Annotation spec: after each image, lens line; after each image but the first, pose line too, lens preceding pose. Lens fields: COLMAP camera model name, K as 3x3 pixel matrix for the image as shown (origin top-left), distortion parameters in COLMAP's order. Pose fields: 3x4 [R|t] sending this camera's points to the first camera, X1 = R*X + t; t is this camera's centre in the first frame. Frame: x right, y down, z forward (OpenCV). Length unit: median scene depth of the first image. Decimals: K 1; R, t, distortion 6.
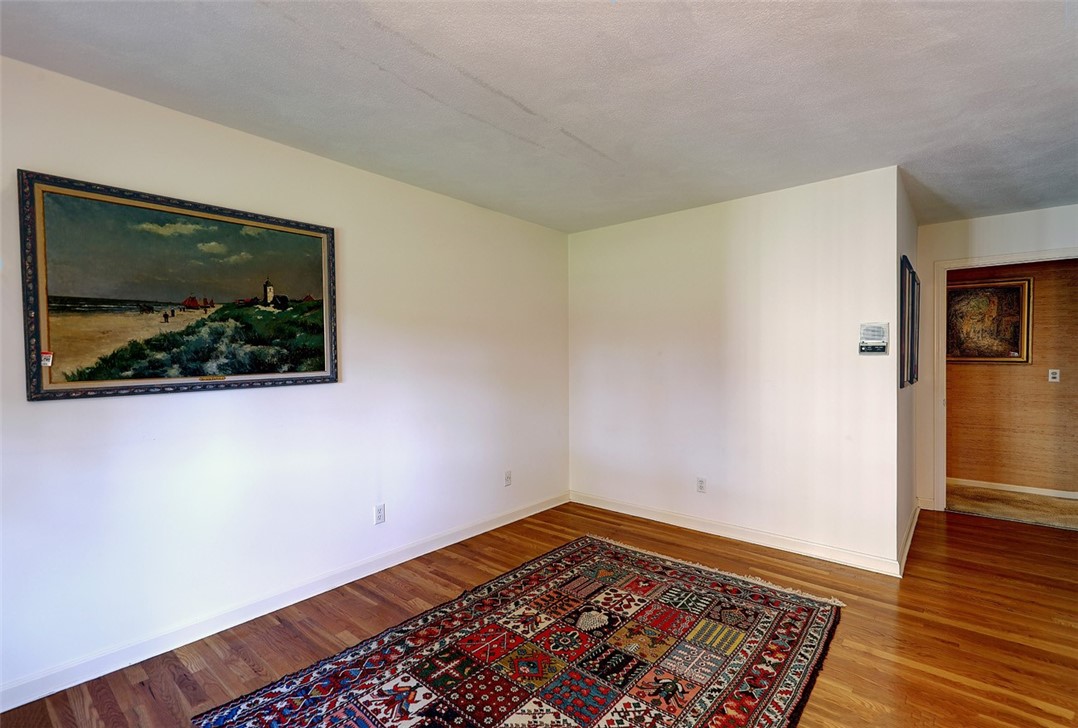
lens RADIAL K [[498.4, 0, 542.9], [0, 498.4, 361.8], [0, 0, 1]] dist [0.009781, -0.000603]
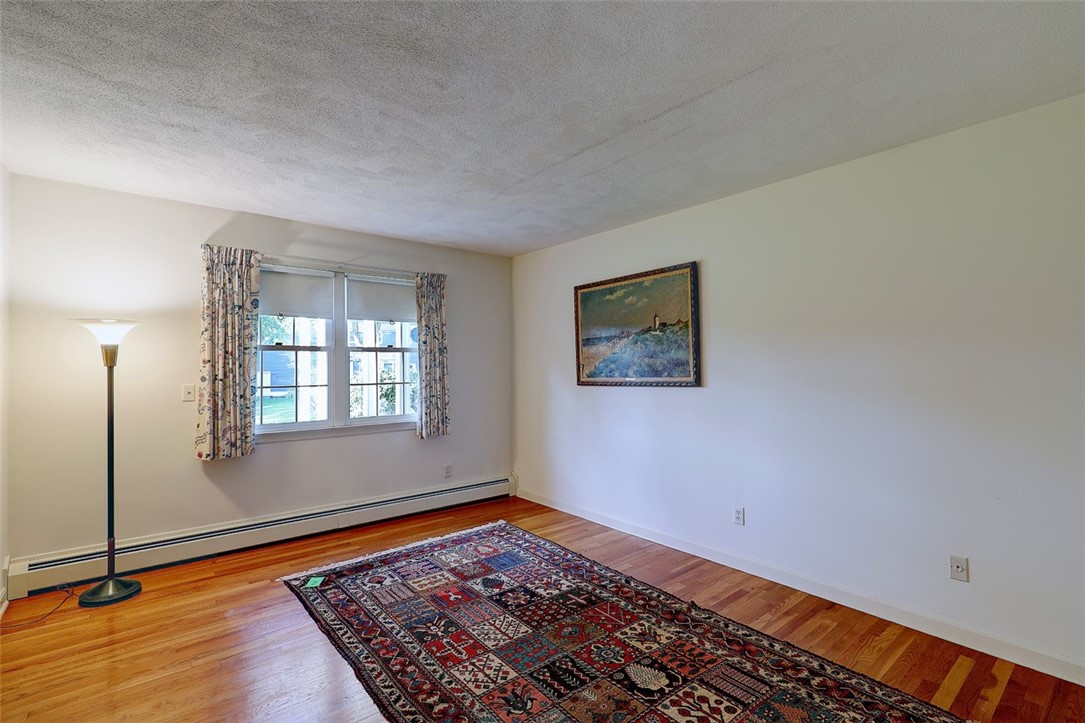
lens RADIAL K [[501.6, 0, 546.8], [0, 501.6, 364.2], [0, 0, 1]] dist [0.009781, -0.000603]
pose [[-0.184478, 0.001047, -0.982836, 0.972215], [-0.001706, 0.999998, 0.001386, -0.017261], [0.982835, 0.001932, -0.184475, 0.986840]]
